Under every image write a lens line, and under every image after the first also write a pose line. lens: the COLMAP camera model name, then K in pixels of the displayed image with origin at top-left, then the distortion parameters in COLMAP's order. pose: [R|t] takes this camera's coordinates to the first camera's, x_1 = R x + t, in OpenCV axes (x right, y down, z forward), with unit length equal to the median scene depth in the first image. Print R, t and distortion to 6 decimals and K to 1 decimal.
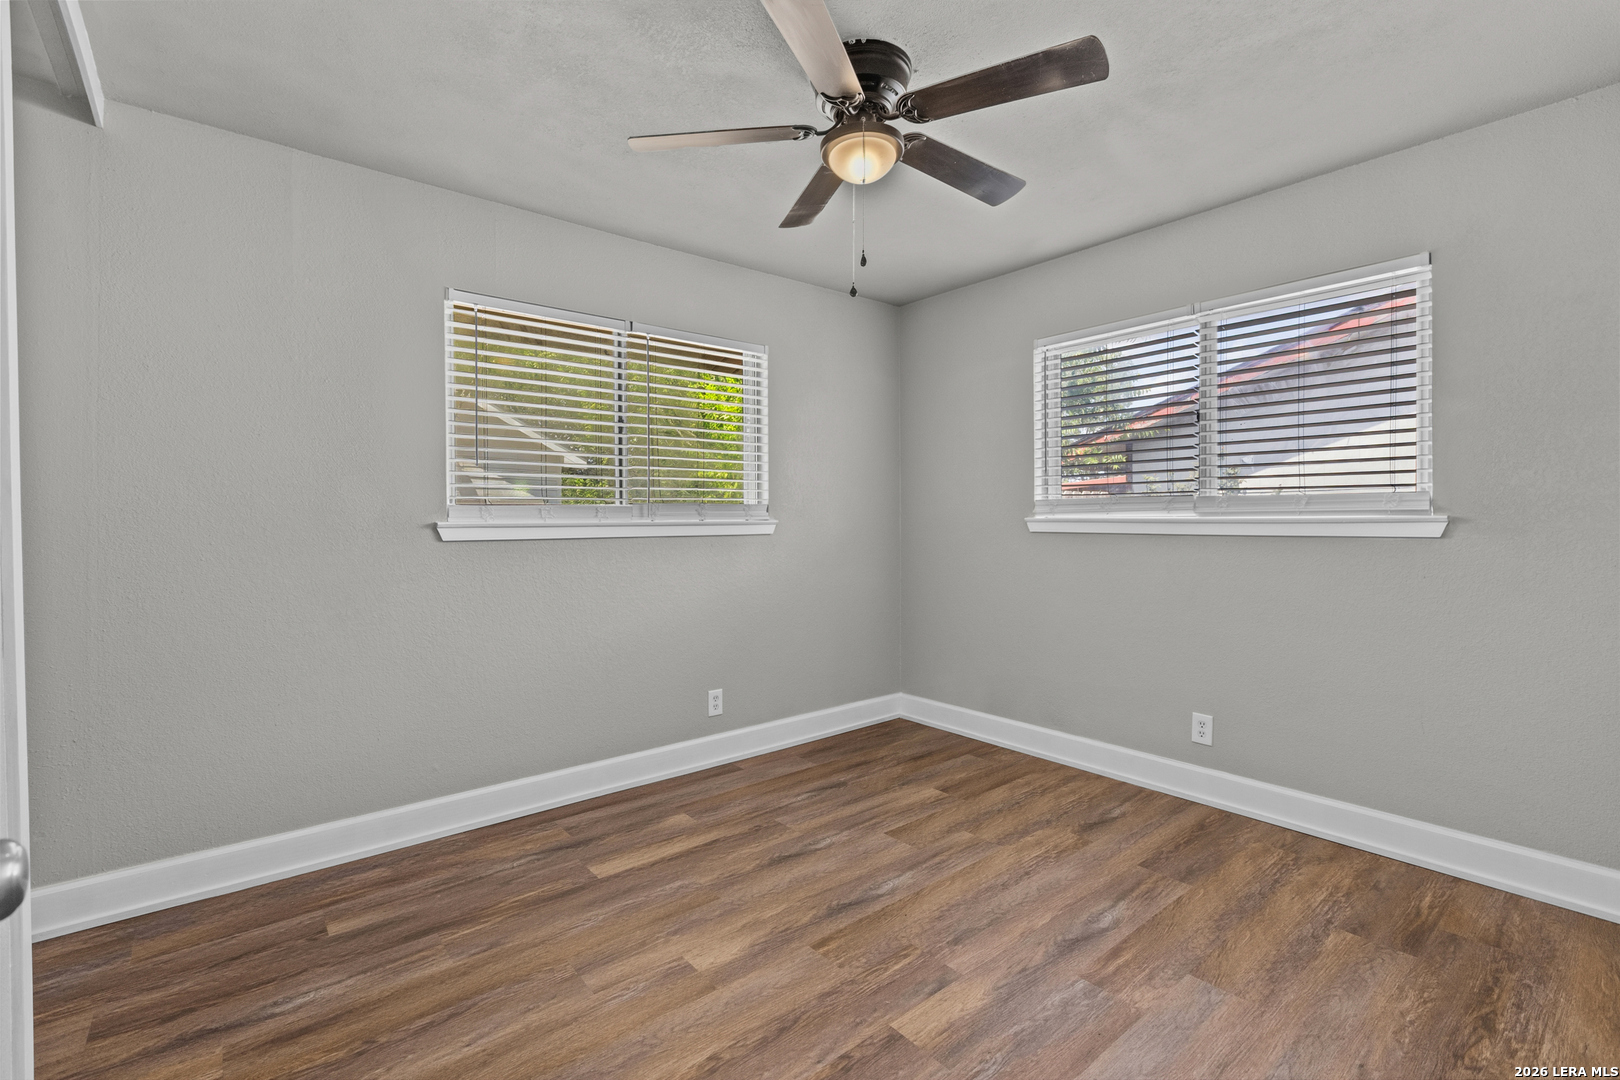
lens RADIAL K [[725.2, 0, 798.3], [0, 725.2, 528.2], [0, 0, 1]] dist [0.001076, -0.000448]
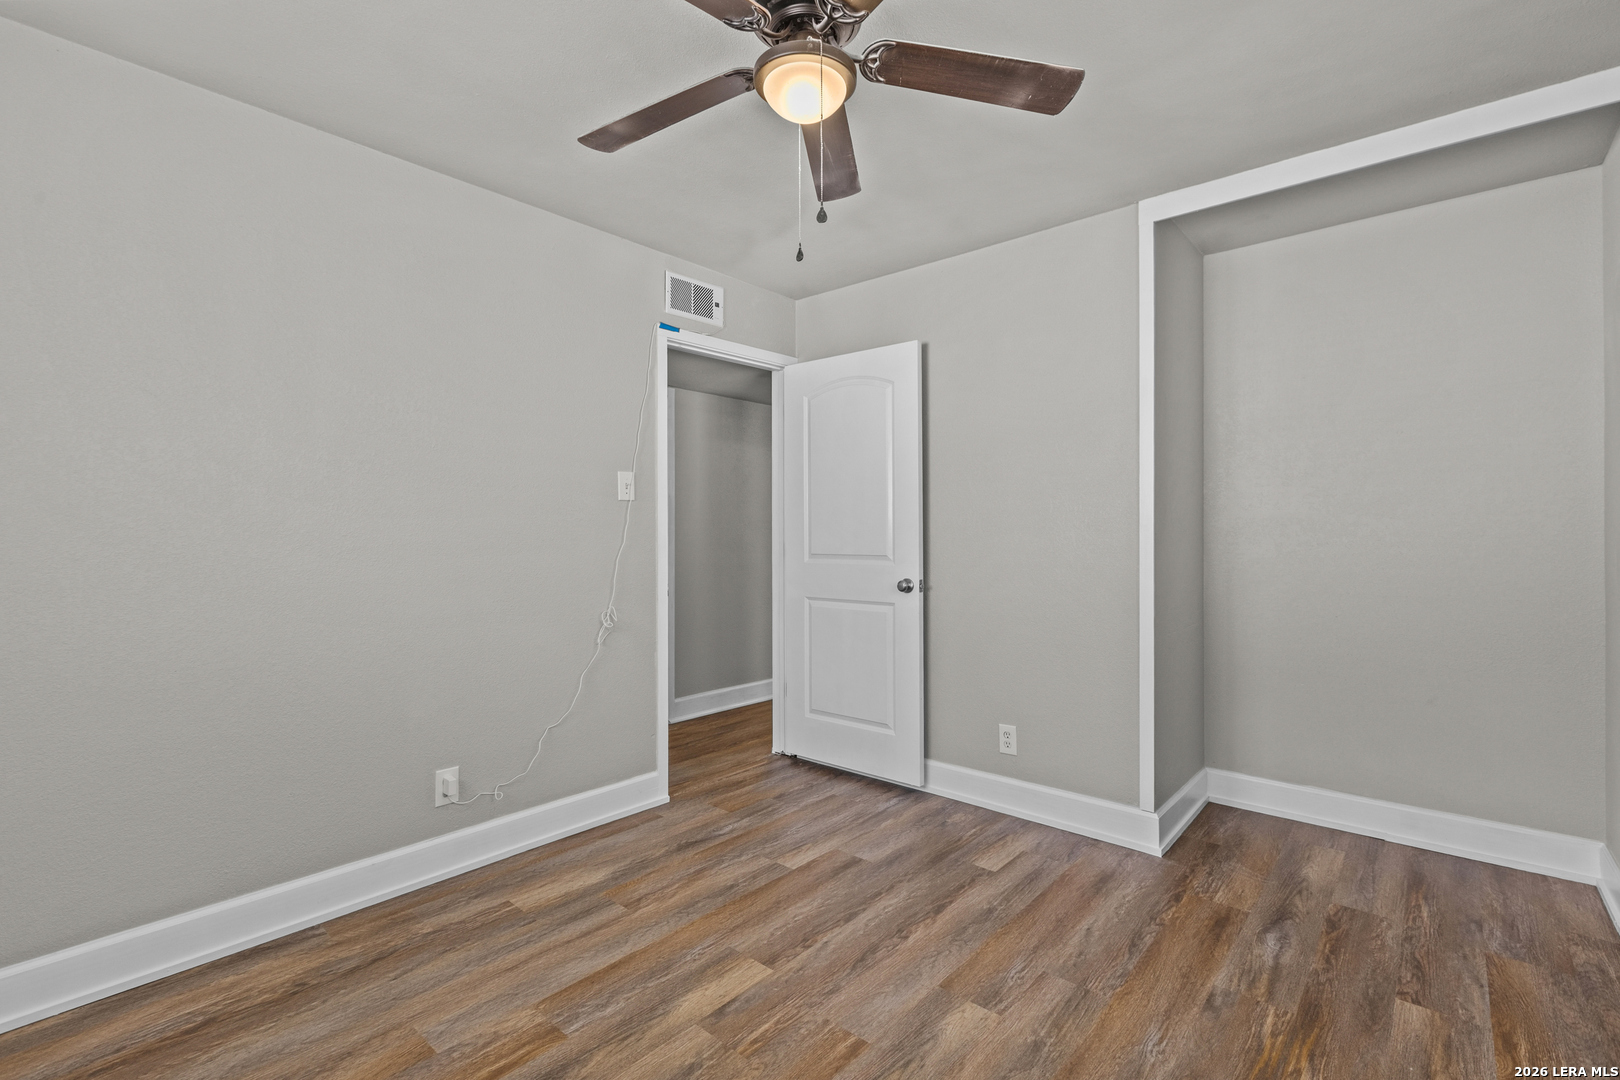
lens RADIAL K [[725.2, 0, 798.3], [0, 725.2, 528.2], [0, 0, 1]] dist [0.001076, -0.000448]
pose [[-0.987012, 0.003881, -0.160602, 0.255218], [0.002733, 0.999969, 0.007364, -0.029951], [0.160626, 0.006830, -0.986992, 2.025733]]
